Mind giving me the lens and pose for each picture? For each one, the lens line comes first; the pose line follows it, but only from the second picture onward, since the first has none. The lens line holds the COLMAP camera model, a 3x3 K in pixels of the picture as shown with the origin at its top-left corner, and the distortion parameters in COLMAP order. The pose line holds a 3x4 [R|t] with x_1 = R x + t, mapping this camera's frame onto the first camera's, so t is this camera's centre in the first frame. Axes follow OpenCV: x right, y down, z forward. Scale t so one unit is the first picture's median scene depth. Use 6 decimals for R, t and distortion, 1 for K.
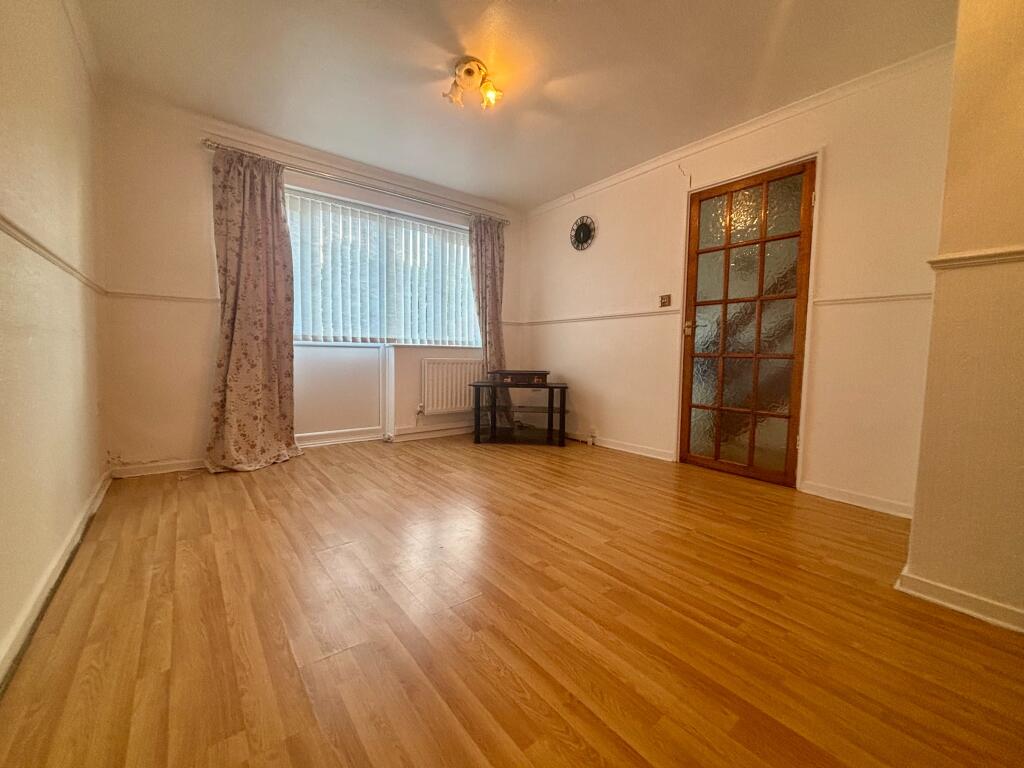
lens RADIAL K [[412.8, 0, 510.1], [0, 412.8, 379.8], [0, 0, 1]] dist [-0.000633, -0.000032]
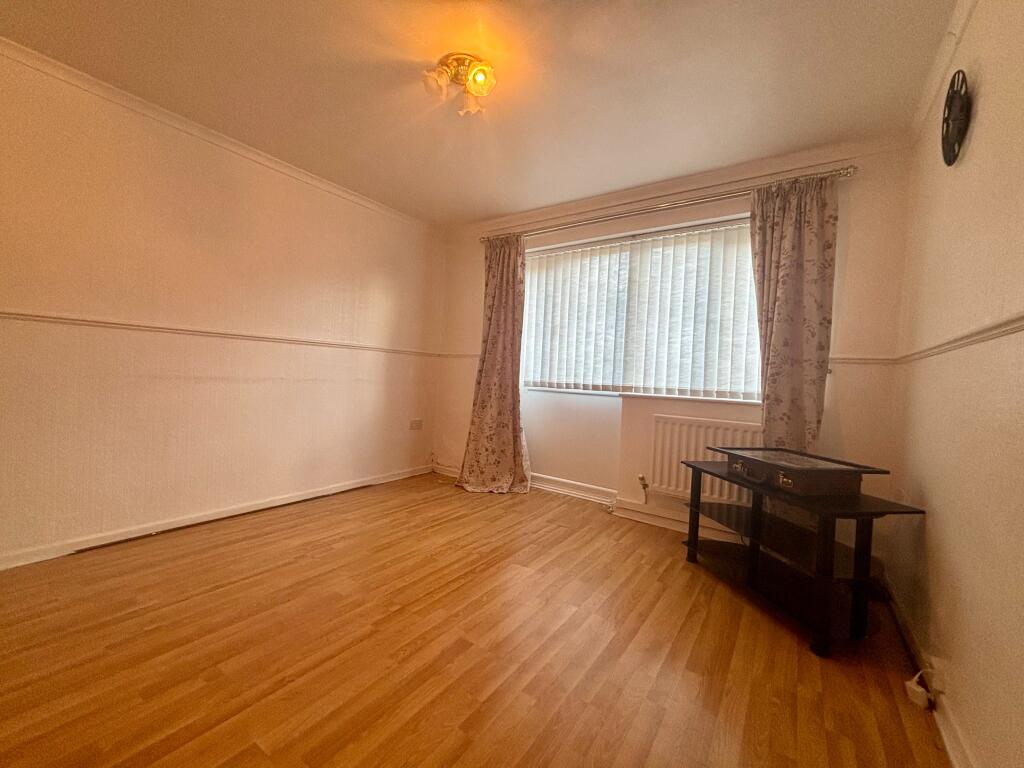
lens RADIAL K [[412.8, 0, 510.1], [0, 412.8, 379.8], [0, 0, 1]] dist [-0.000633, -0.000032]
pose [[0.283901, 0.010493, -0.958796, 0.465459], [-0.097029, 0.995122, -0.017840, -0.081368], [0.953932, 0.098096, 0.283535, 0.581522]]
